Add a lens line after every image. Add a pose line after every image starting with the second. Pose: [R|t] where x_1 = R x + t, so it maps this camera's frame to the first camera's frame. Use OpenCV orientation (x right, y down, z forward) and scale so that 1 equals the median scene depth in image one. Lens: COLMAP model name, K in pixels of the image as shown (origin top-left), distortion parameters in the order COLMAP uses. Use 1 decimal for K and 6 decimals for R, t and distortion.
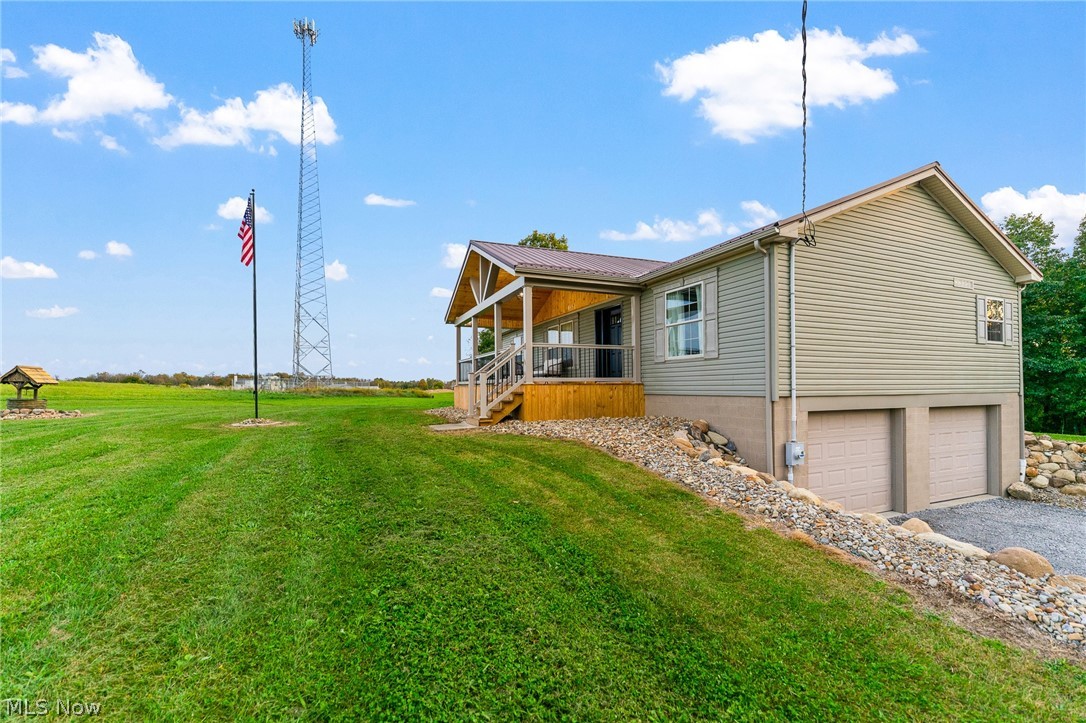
lens RADIAL K [[440.4, 0, 541.1], [0, 440.4, 389.3], [0, 0, 1]] dist [-0.000524, -0.000140]
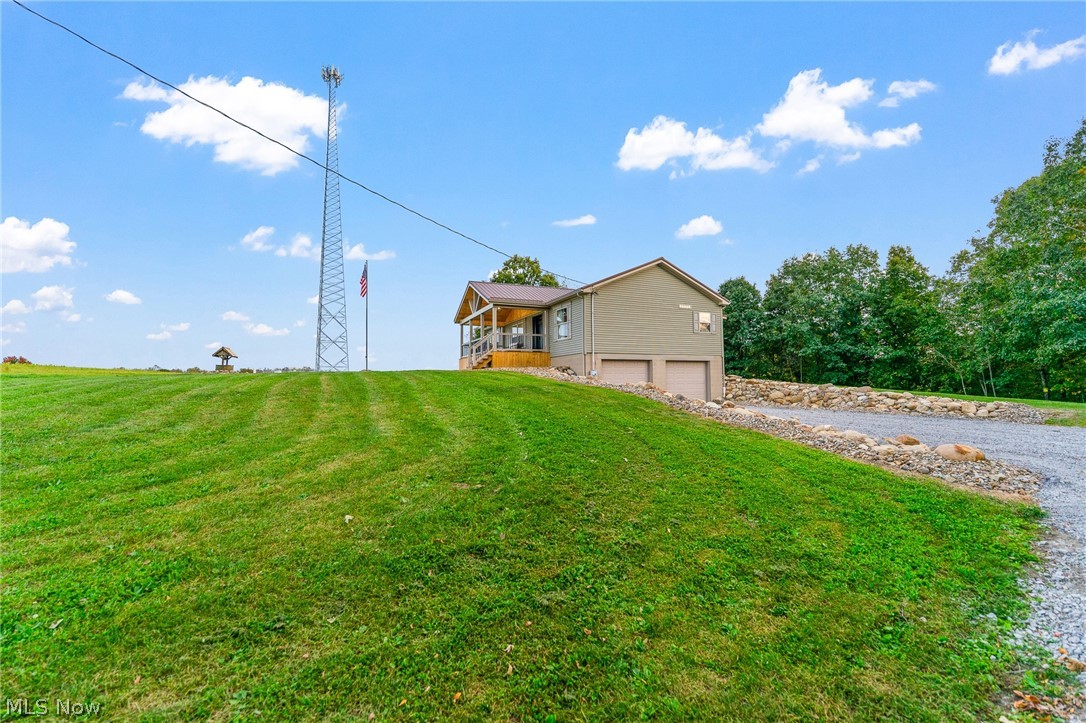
lens RADIAL K [[409.3, 0, 531.1], [0, 409.3, 374.0], [0, 0, 1]] dist [0.001109, 0.000072]
pose [[0.999959, 0.000295, -0.009072, 0.136880], [-0.000466, 0.999822, -0.018838, 0.110697], [0.009065, 0.018841, 0.999781, -0.834785]]
